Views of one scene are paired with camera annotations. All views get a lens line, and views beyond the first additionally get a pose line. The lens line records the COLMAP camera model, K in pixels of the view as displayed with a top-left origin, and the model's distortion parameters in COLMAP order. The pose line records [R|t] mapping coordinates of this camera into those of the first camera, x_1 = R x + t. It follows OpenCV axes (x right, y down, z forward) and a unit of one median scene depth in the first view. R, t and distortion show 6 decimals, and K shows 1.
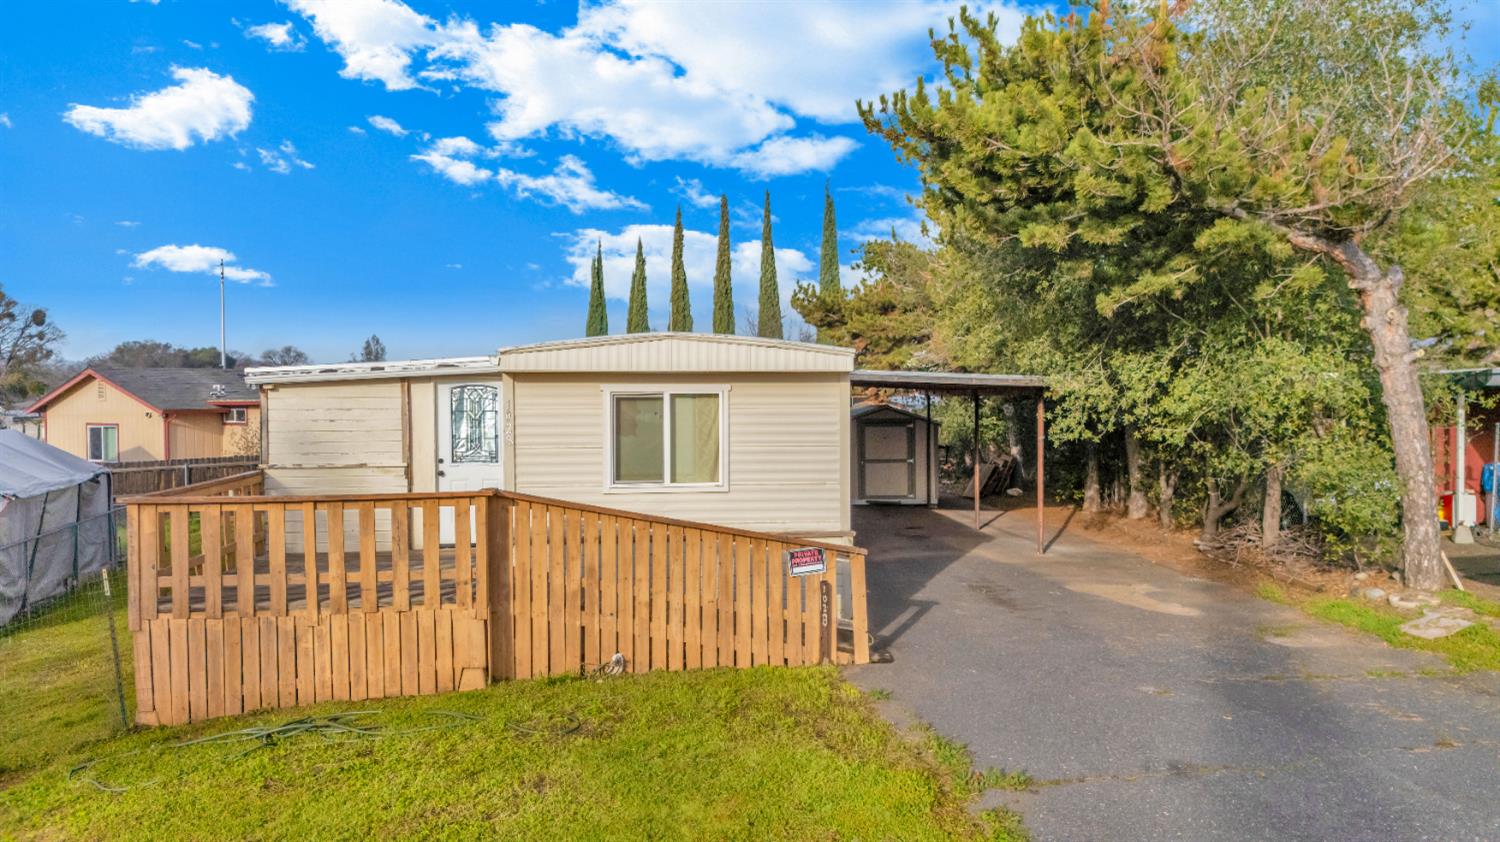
lens RADIAL K [[1104.3, 0, 750.0], [0, 1104.3, 421.0], [0, 0, 1]] dist [0.047278, -0.006088]
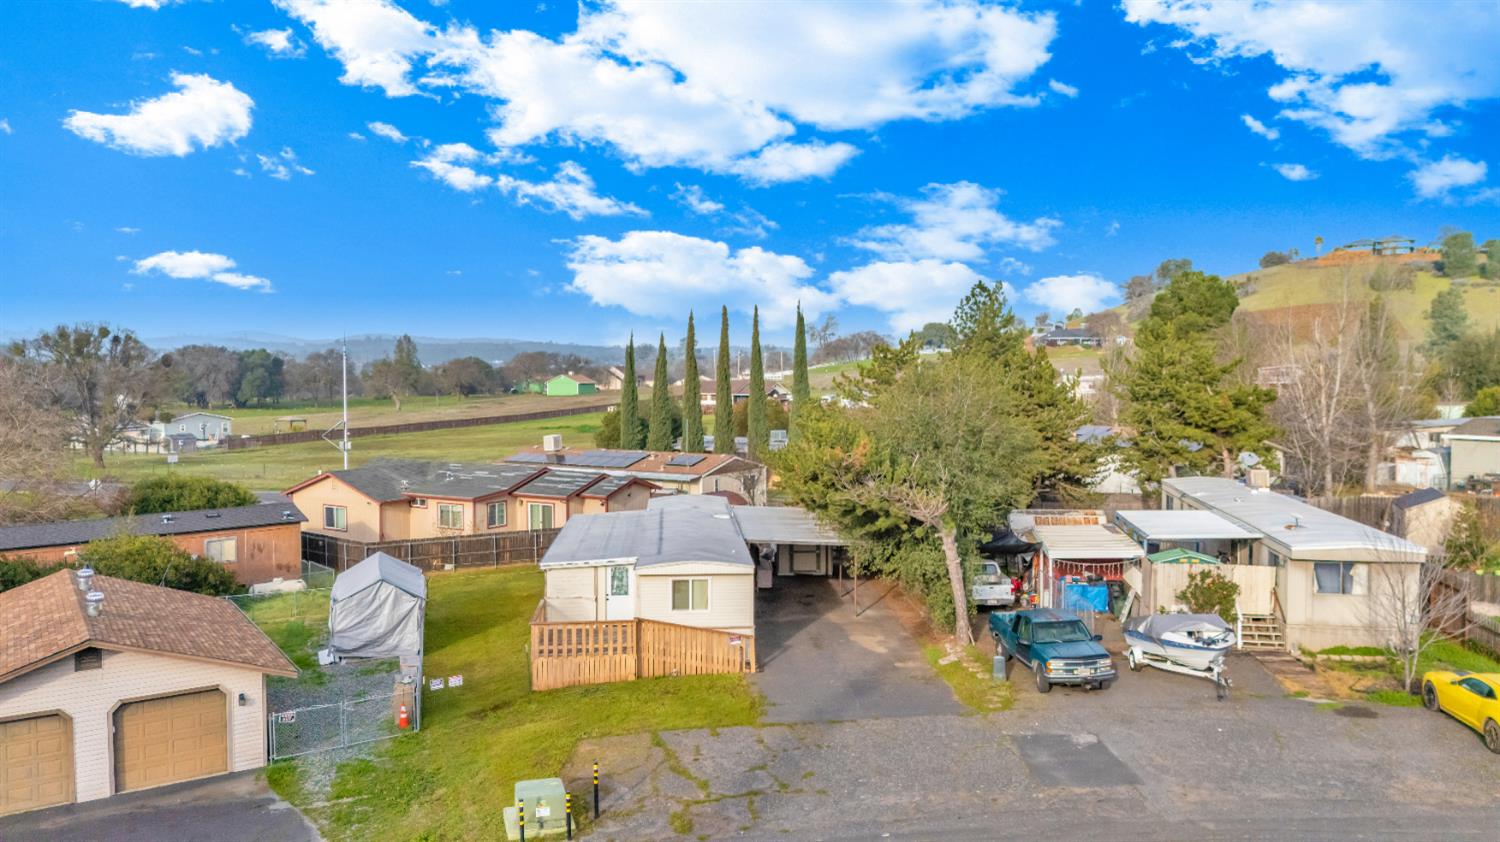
lens RADIAL K [[1104.3, 0, 750.0], [0, 1104.3, 421.0], [0, 0, 1]] dist [0.047278, -0.006088]
pose [[0.999958, 0.003938, -0.008280, 0.106323], [-0.003744, 0.999721, 0.023317, -0.520903], [0.008370, -0.023285, 0.999694, -1.948523]]
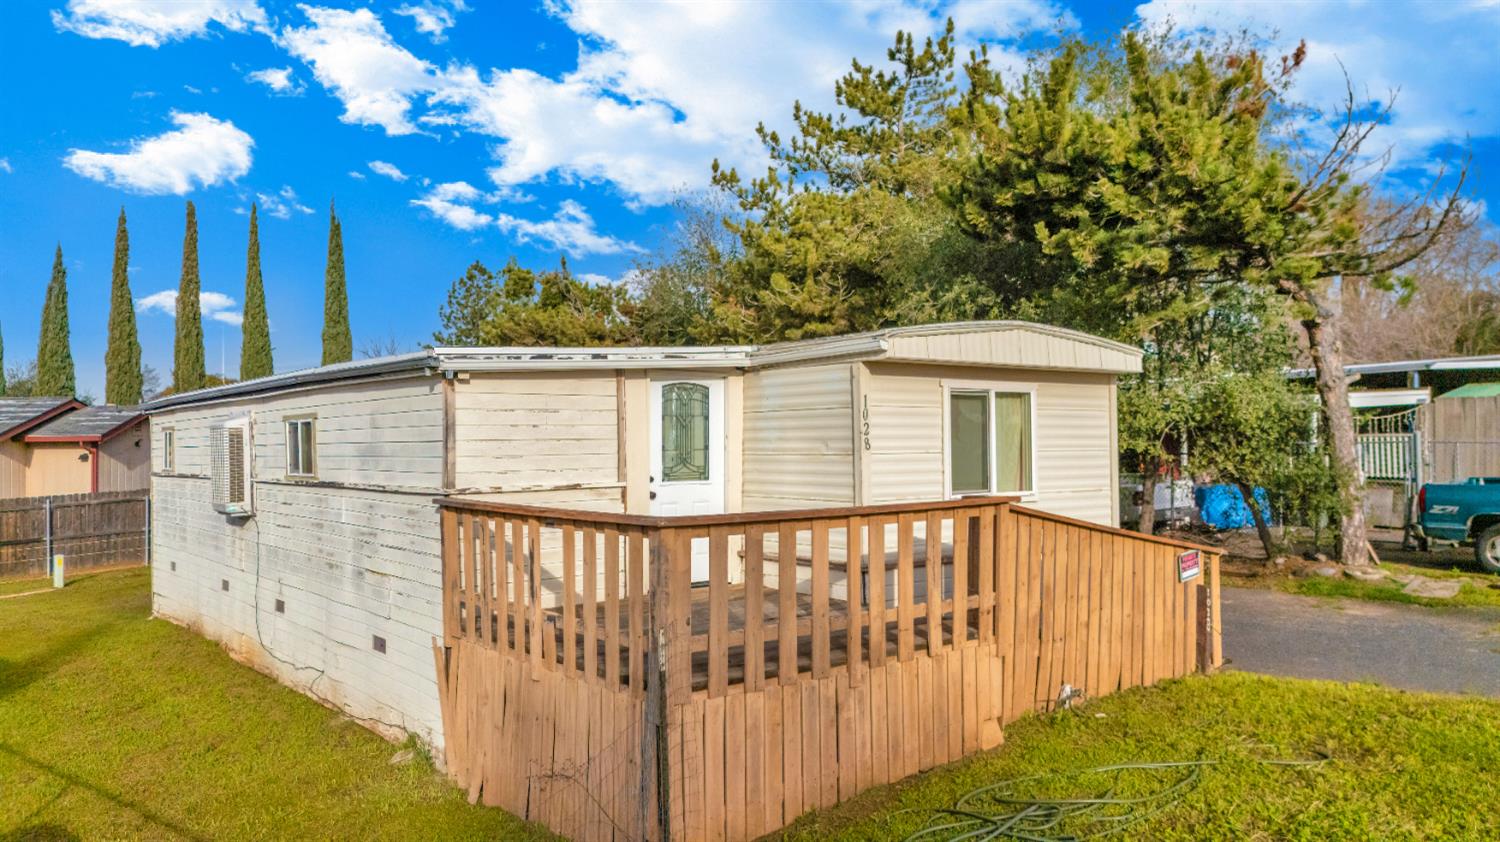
lens RADIAL K [[1104.3, 0, 750.0], [0, 1104.3, 421.0], [0, 0, 1]] dist [0.047278, -0.006088]
pose [[0.836544, 0.007564, 0.547848, -0.733298], [0.019000, 0.998903, -0.042805, 0.033746], [-0.547570, 0.046217, 0.835482, 0.362054]]
